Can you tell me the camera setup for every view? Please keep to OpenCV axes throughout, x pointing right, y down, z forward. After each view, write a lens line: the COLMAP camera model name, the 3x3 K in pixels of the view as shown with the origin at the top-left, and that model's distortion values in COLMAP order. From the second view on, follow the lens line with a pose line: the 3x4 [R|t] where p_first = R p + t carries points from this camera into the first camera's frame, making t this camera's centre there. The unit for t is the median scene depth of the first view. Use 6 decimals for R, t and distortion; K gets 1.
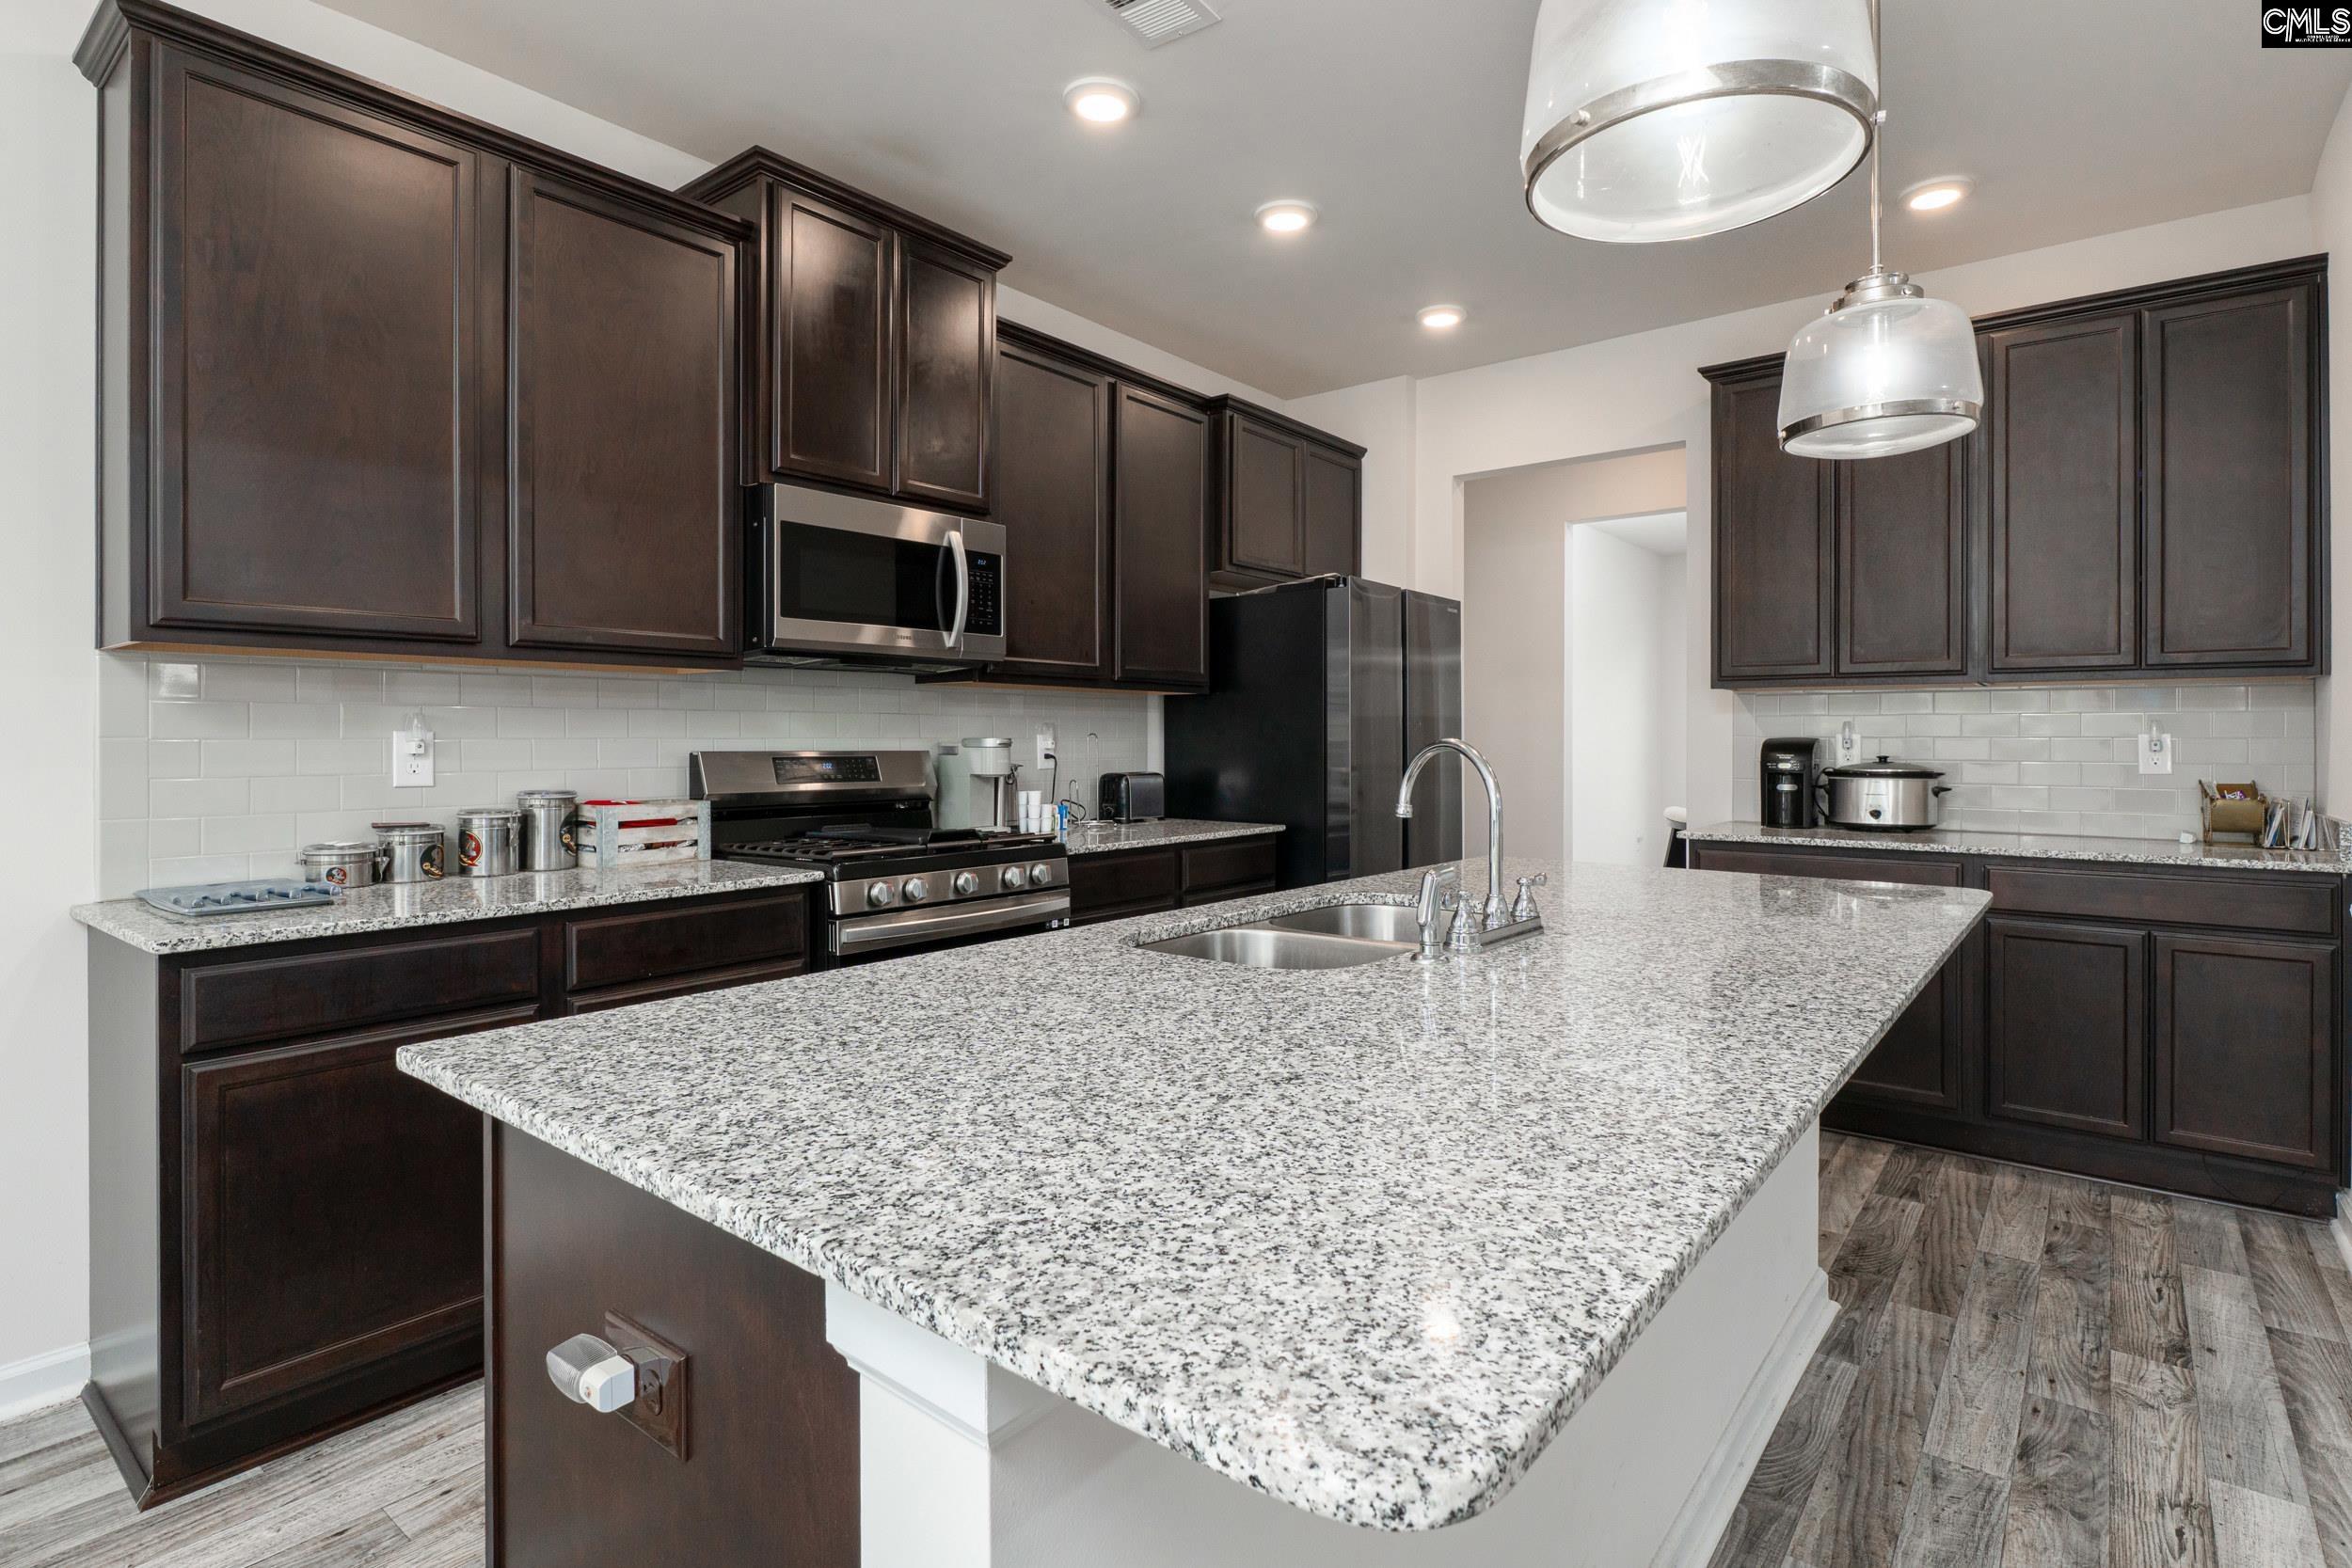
lens RADIAL K [[1165.1, 0, 1164.9], [0, 1165.1, 743.1], [0, 0, 1]] dist [-0.000658, 0.000156]
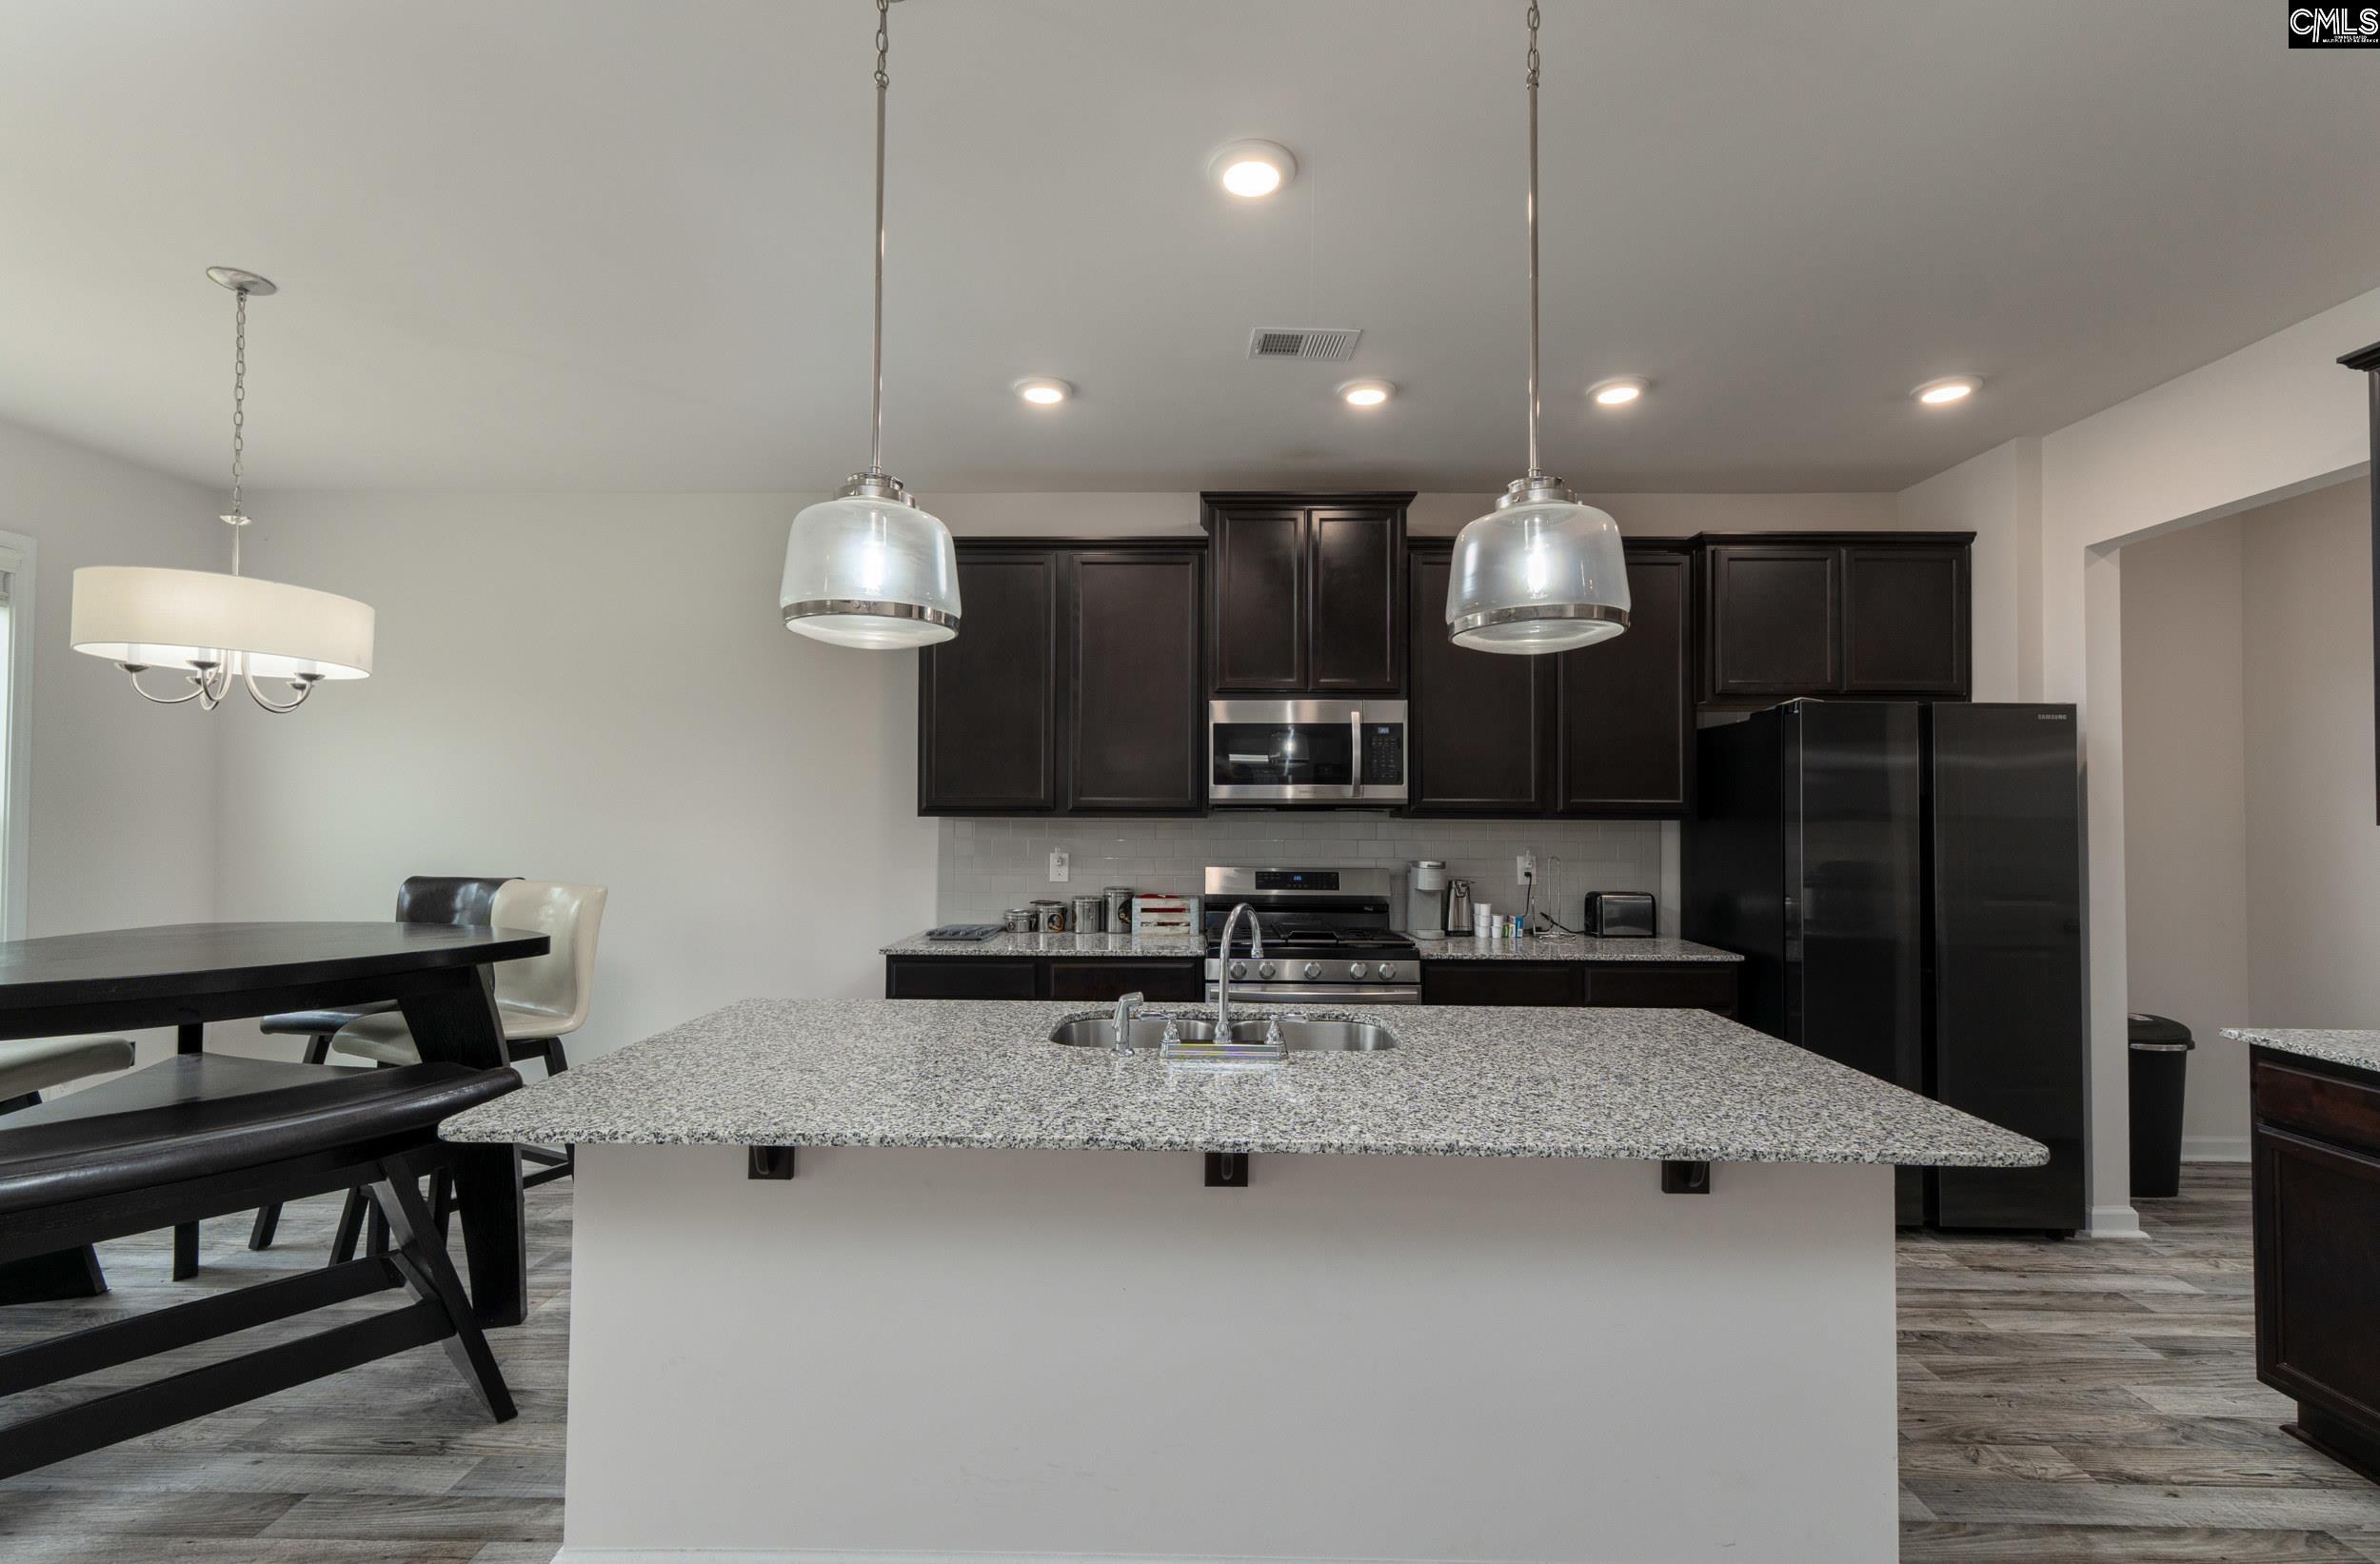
lens RADIAL K [[1059.7, 0, 1205.4], [0, 1059.7, 791.6], [0, 0, 1]] dist [0.010039, -0.000008]
pose [[0.612917, -0.015457, -0.789996, 0.692432], [-0.008337, 0.999627, -0.026026, -0.053499], [0.790103, 0.022538, 0.612559, 0.101326]]
